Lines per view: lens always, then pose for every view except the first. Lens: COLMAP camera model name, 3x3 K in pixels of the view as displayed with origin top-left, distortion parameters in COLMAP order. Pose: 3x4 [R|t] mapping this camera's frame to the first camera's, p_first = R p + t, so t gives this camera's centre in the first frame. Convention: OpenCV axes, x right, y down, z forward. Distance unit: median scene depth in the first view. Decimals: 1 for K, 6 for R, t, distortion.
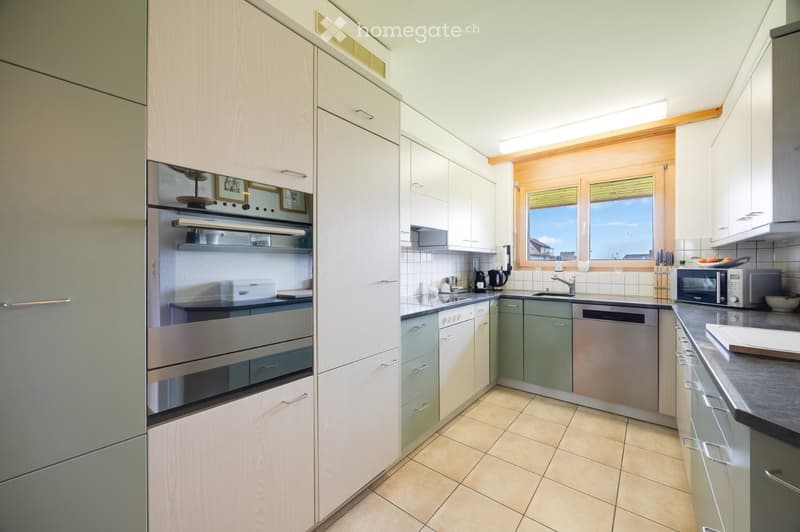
lens RADIAL K [[306.6, 0, 403.0], [0, 306.6, 264.7], [0, 0, 1]] dist [0.003673, 0.000035]
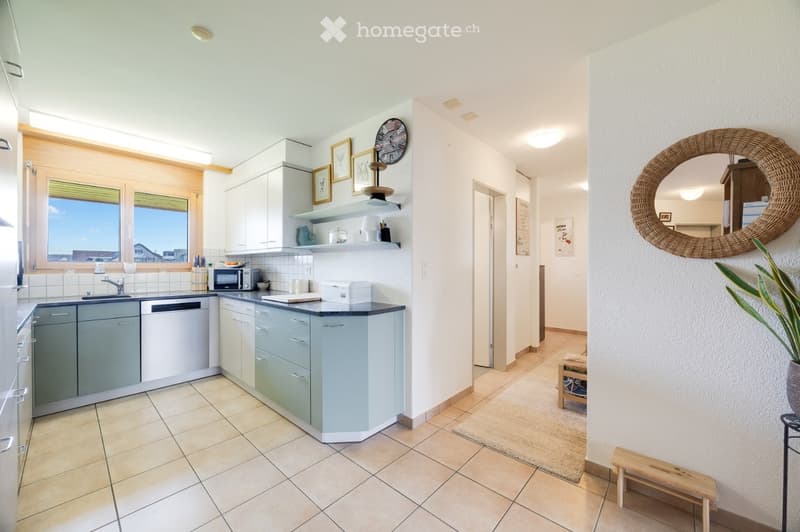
lens RADIAL K [[306.6, 0, 401.9], [0, 306.6, 267.0], [0, 0, 1]] dist [0.003673, 0.000035]
pose [[0.072992, -0.002613, 0.997329, -0.457288], [0.002625, 0.999994, 0.002428, 0.002312], [-0.997329, 0.002441, 0.072999, -0.011895]]
